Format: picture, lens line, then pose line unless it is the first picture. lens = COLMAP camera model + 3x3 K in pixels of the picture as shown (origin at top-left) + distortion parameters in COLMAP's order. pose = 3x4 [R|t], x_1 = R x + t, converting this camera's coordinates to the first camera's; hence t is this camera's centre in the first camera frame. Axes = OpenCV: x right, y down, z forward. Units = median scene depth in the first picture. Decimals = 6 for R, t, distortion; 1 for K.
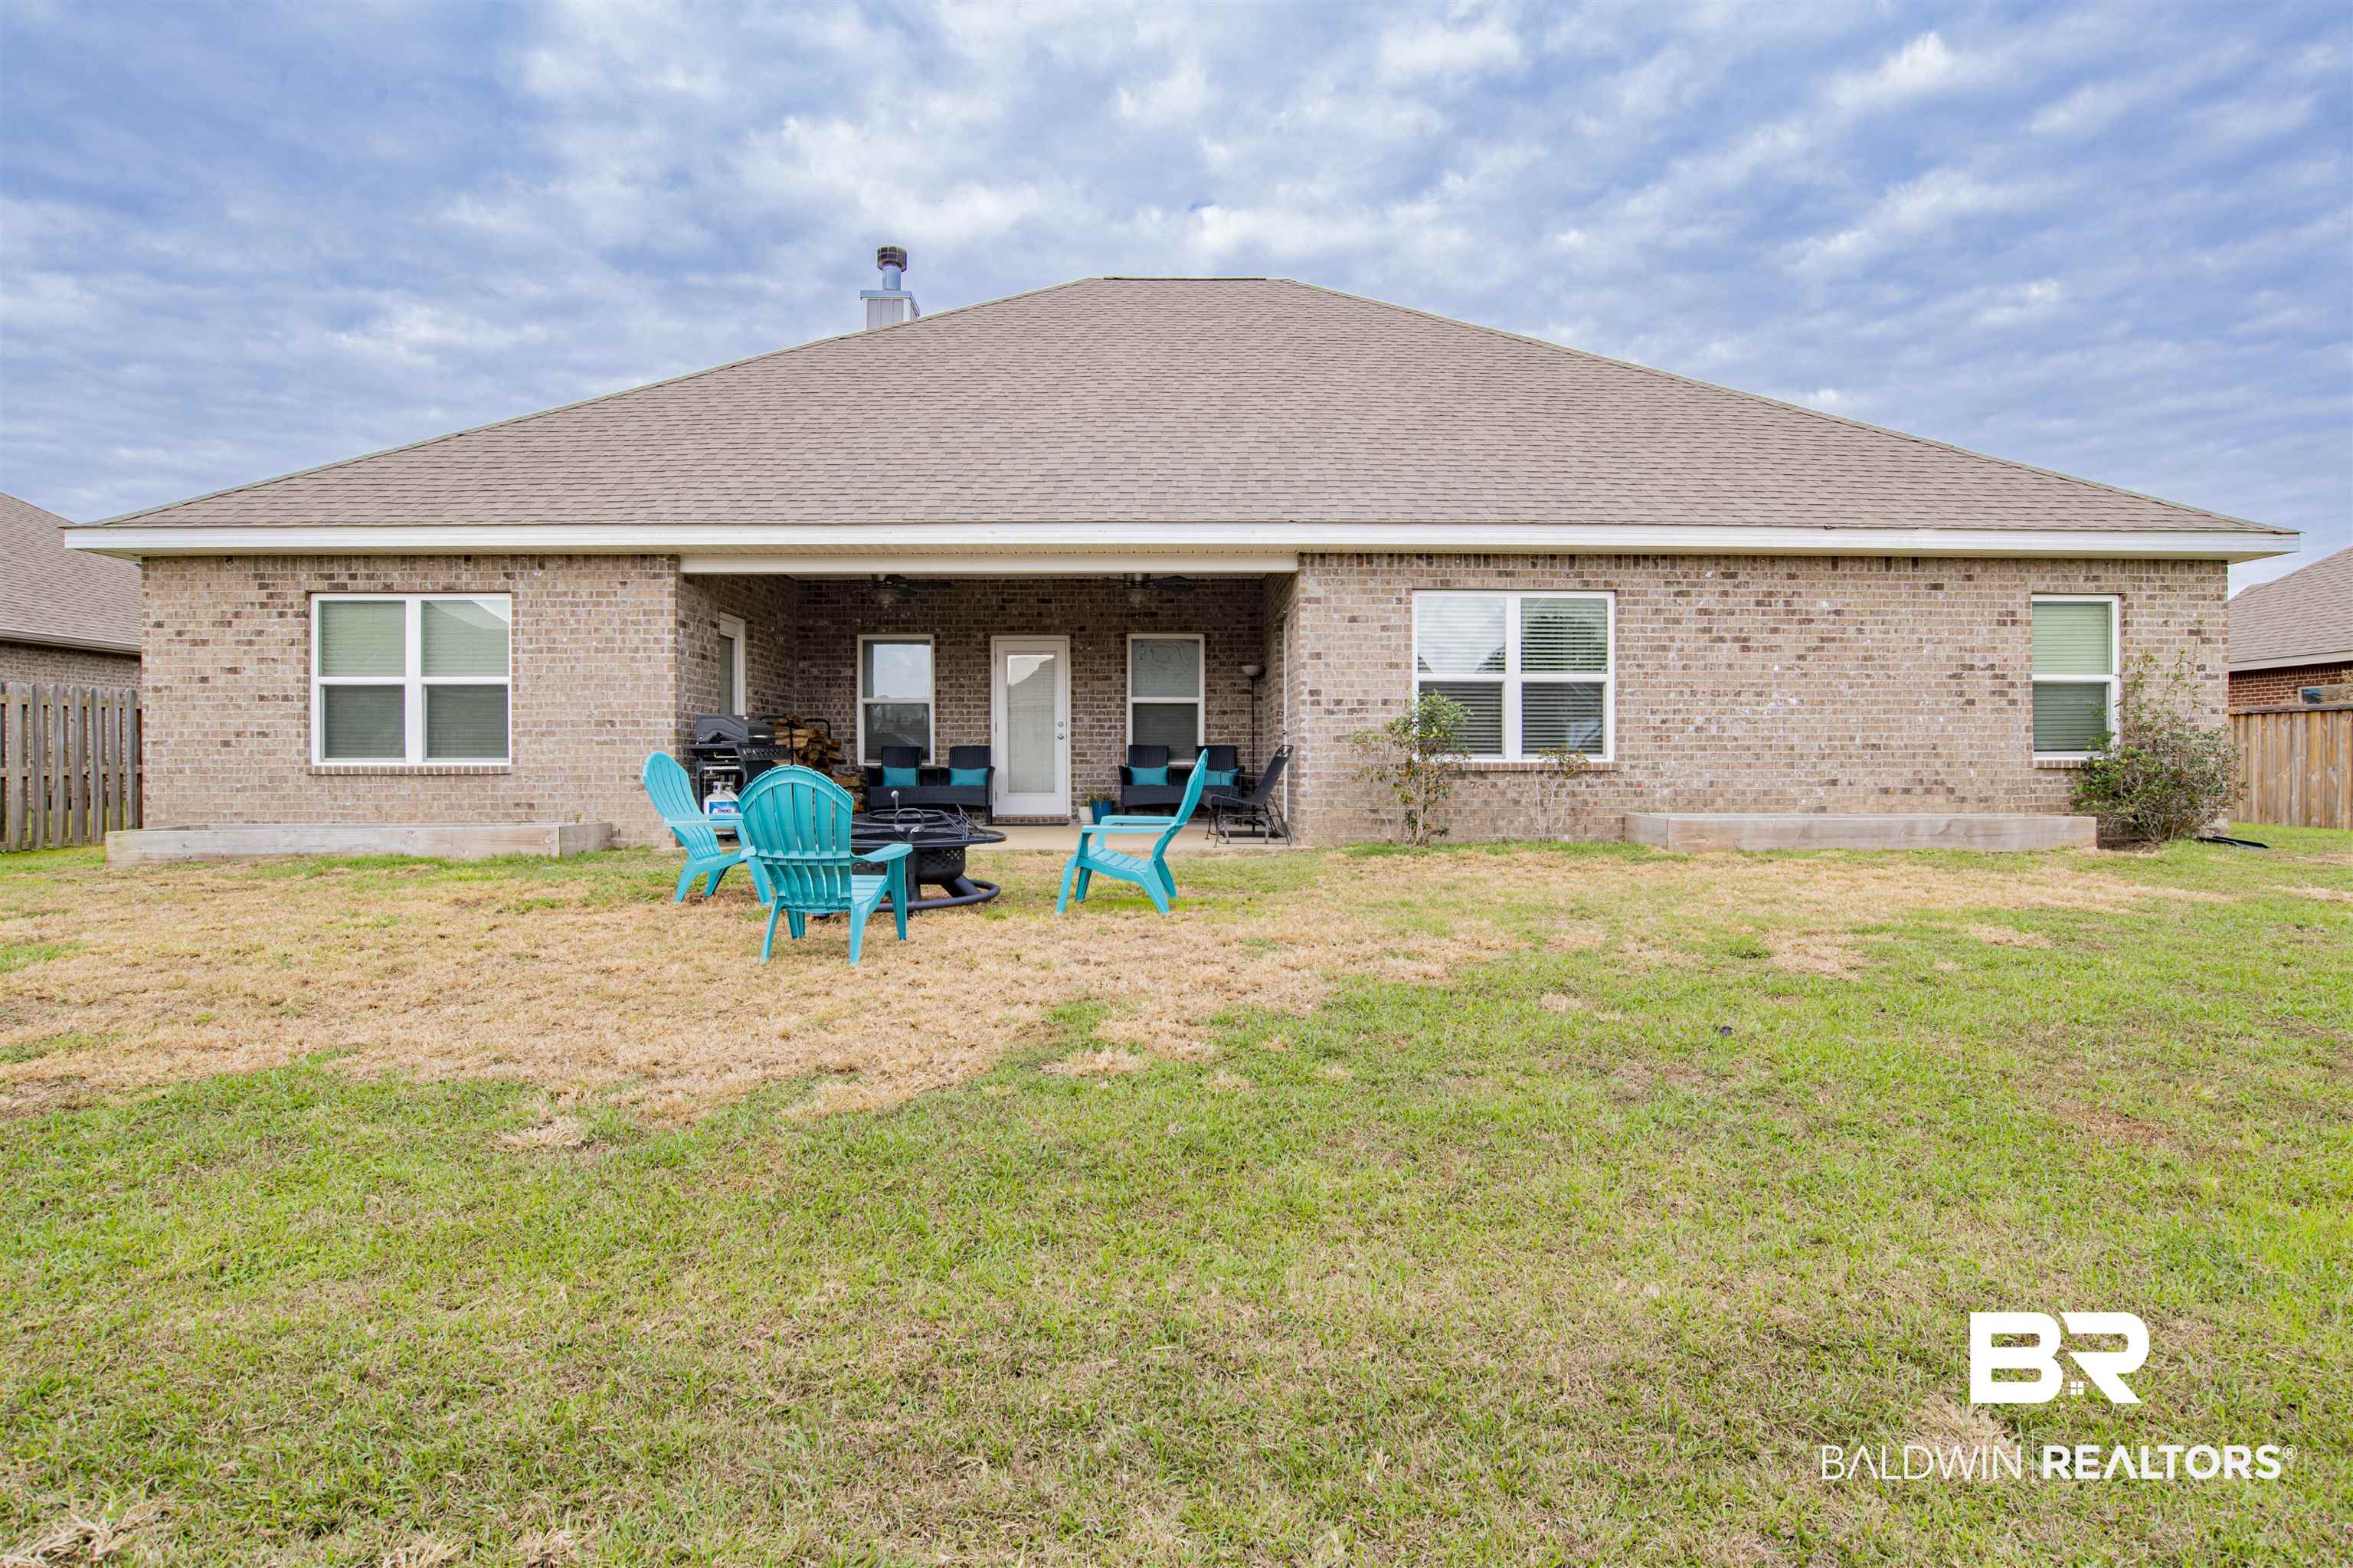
lens RADIAL K [[1200.2, 0, 1175.9], [0, 1200.2, 784.6], [0, 0, 1]] dist [-0.047714, 0.020972]
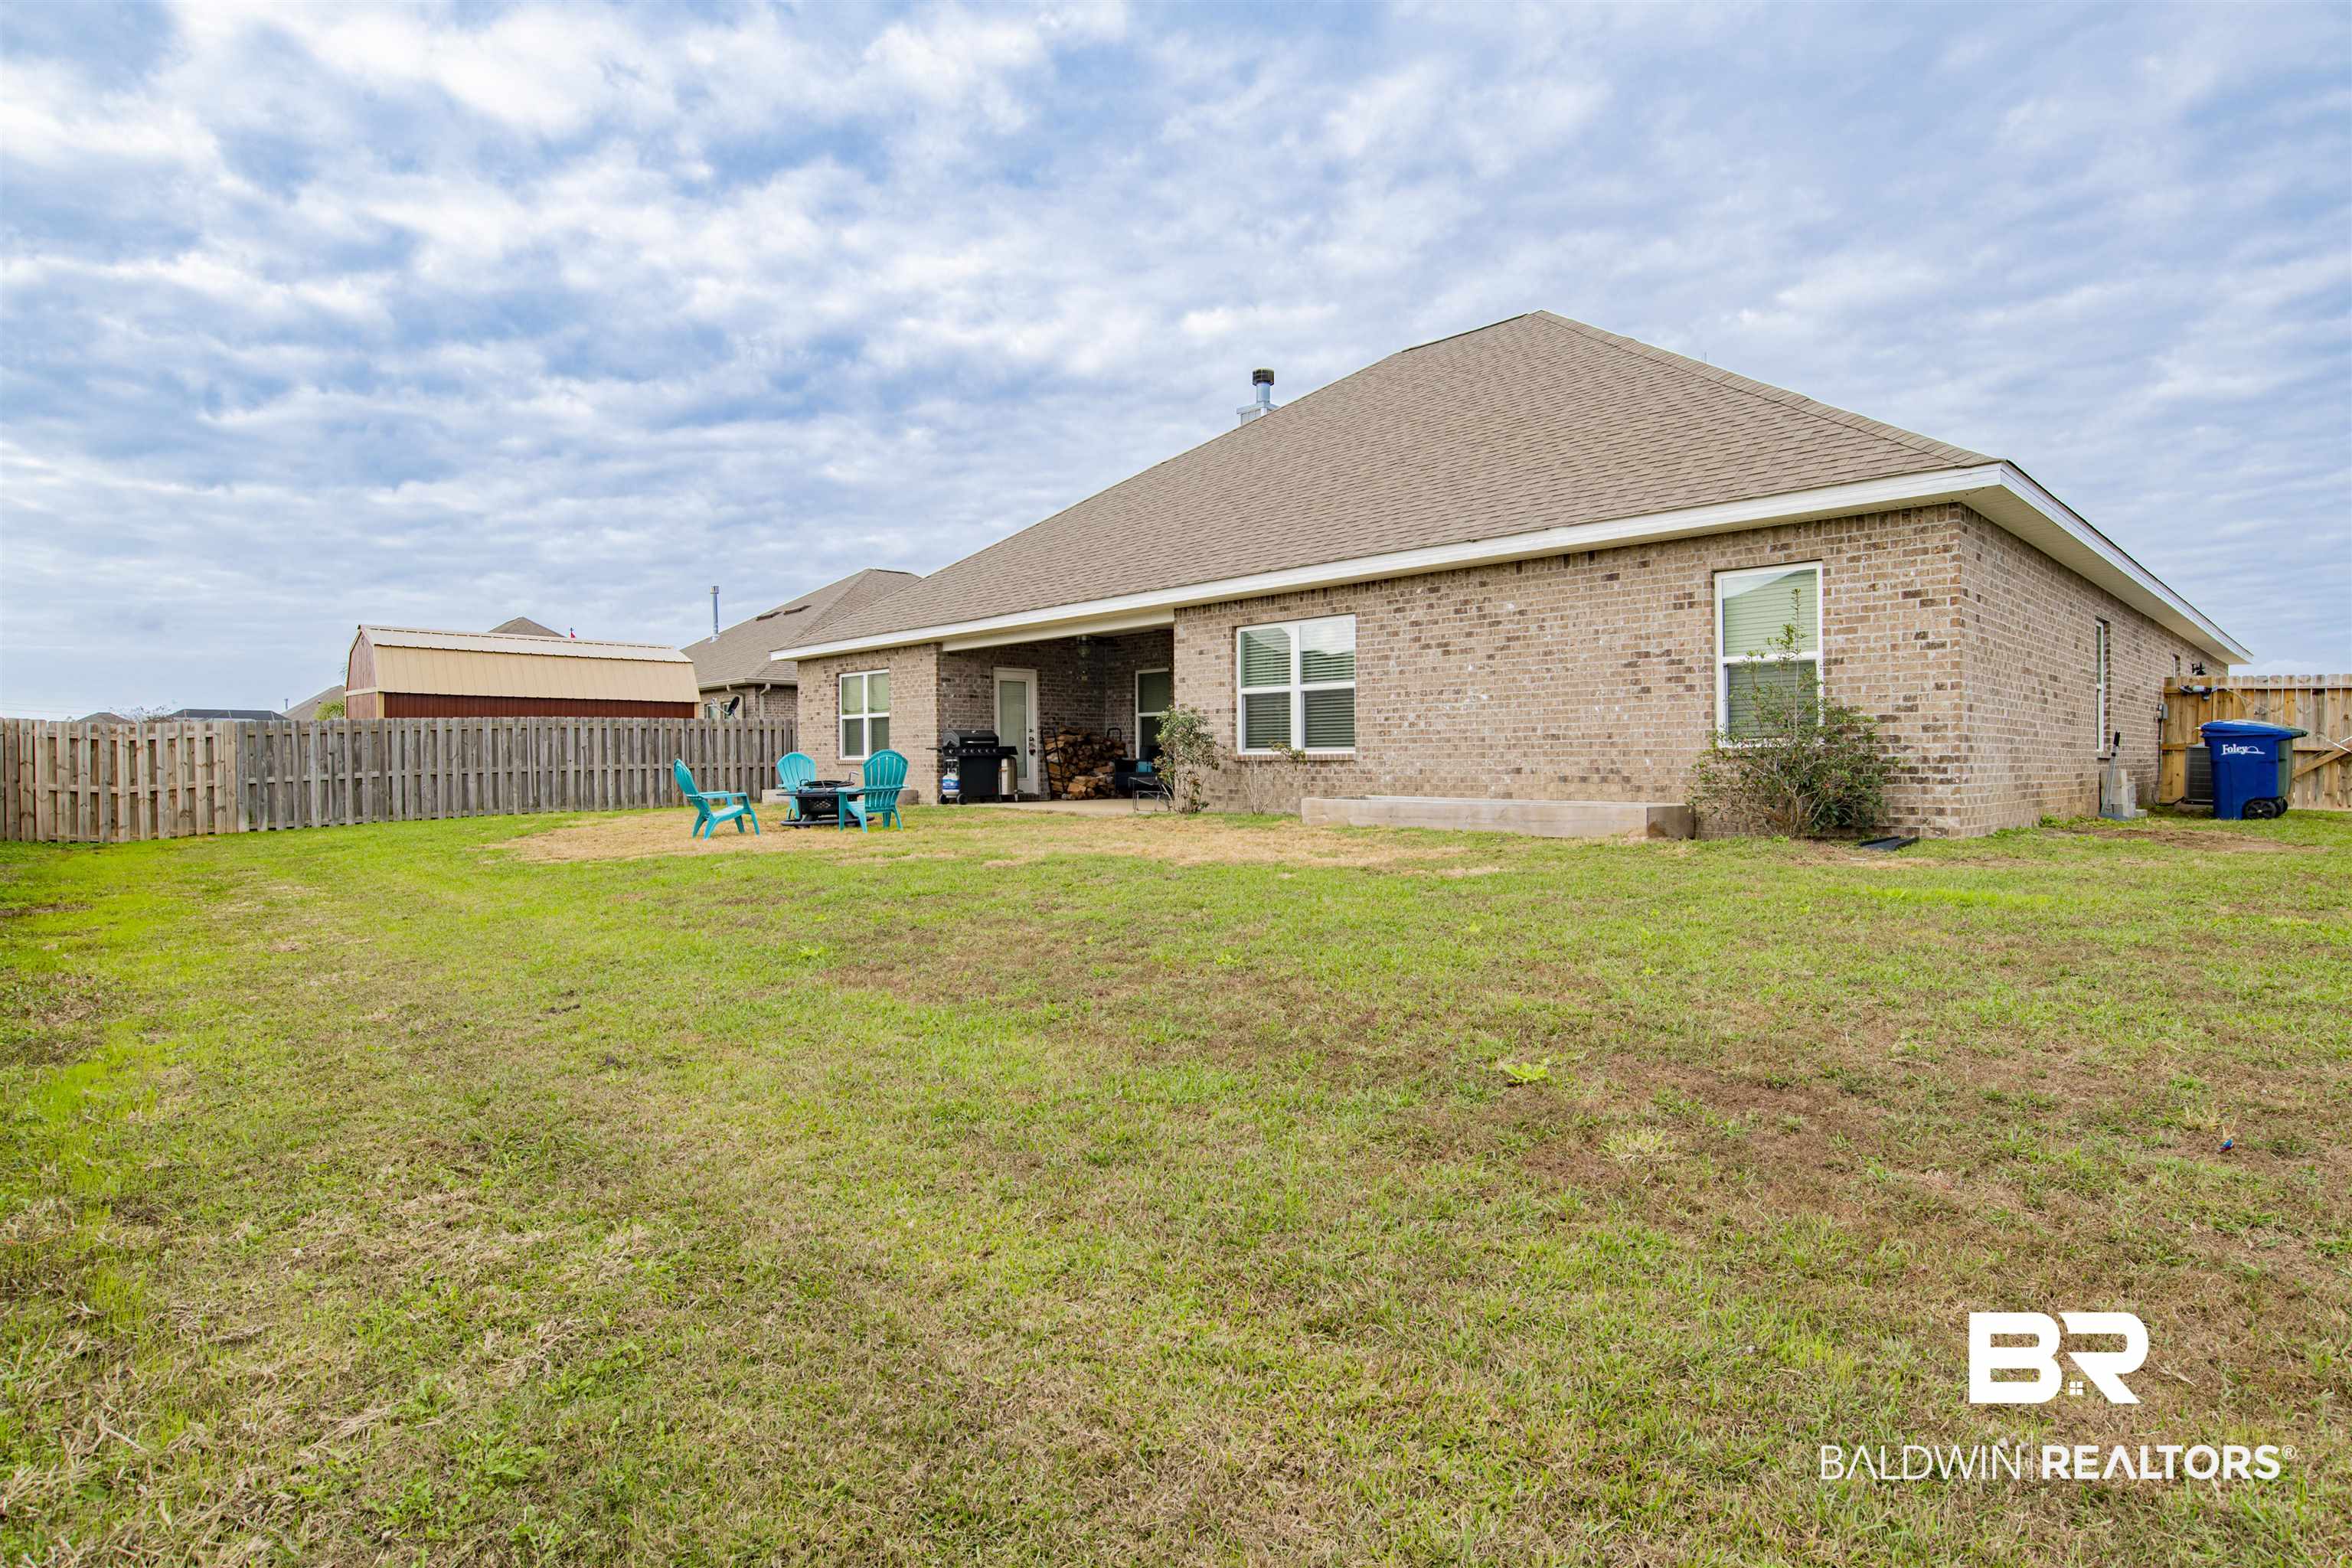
lens RADIAL K [[1251.0, 0, 1182.9], [0, 1251.0, 768.7], [0, 0, 1]] dist [-0.038181, 0.000061]
pose [[0.660964, 0.003005, -0.750411, 1.202350], [-0.004164, 0.999991, 0.000336, -0.002775], [0.750406, 0.002902, 0.660971, 0.021534]]
